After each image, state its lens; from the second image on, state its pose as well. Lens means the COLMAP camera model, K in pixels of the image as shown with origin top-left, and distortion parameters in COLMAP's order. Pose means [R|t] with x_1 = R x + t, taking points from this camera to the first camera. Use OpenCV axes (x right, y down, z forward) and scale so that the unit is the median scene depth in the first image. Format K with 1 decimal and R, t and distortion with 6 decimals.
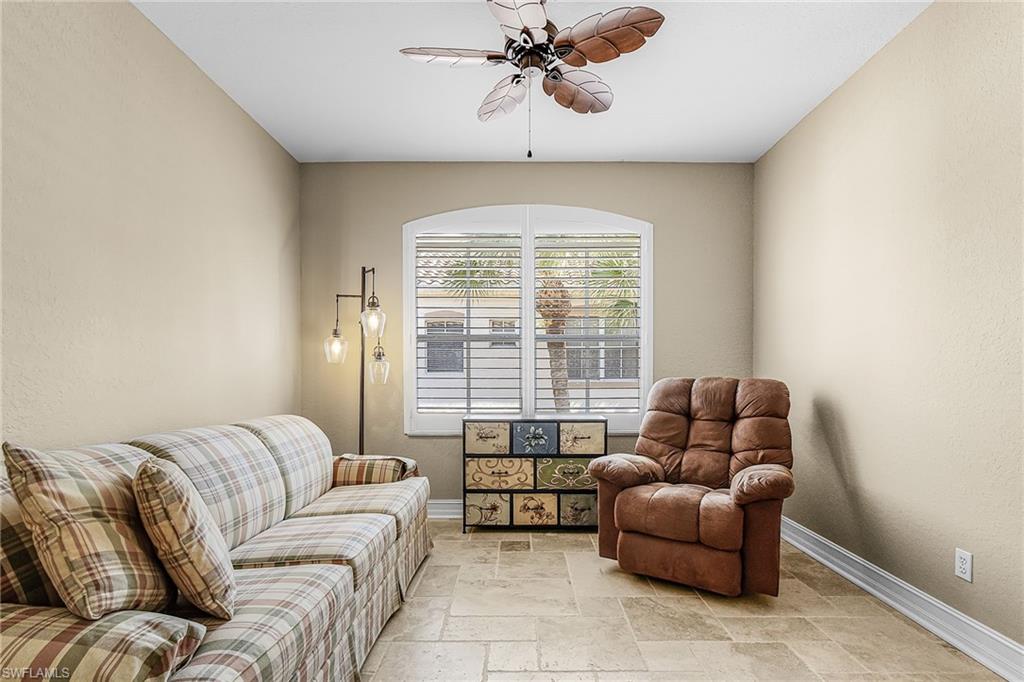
lens RADIAL K [[485.2, 0, 521.0], [0, 485.2, 388.3], [0, 0, 1]] dist [-0.002822, 0.002226]
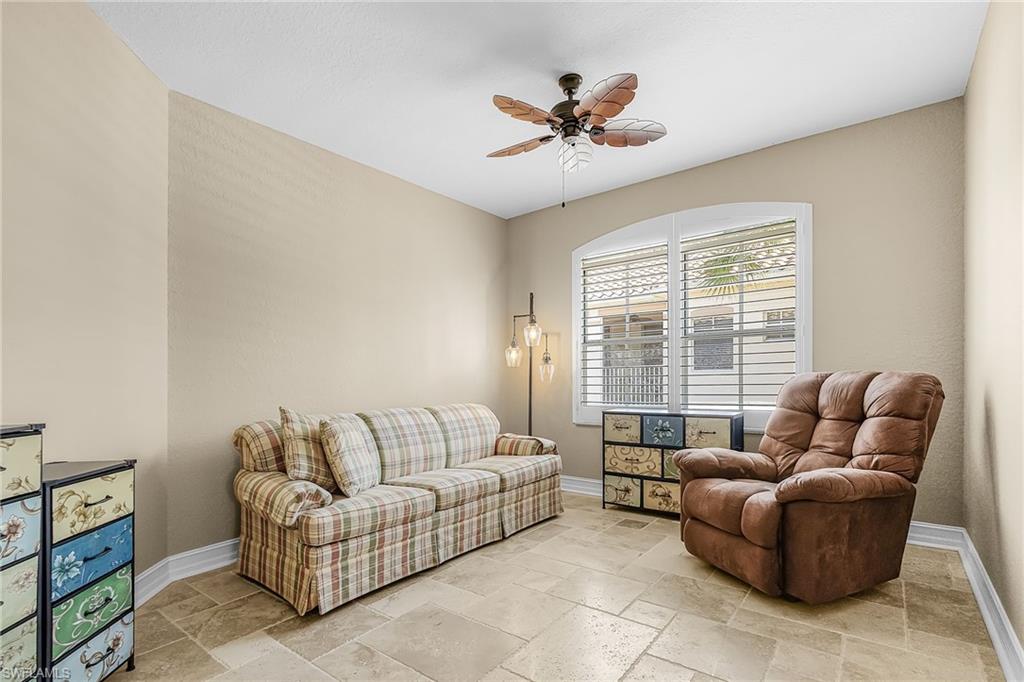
lens RADIAL K [[485.2, 0, 506.5], [0, 485.2, 379.3], [0, 0, 1]] dist [-0.002822, 0.002226]
pose [[0.788525, -0.011253, -0.614900, 0.427909], [0.000740, 0.999849, -0.017348, 0.006171], [0.615003, 0.013225, 0.788414, -0.073571]]
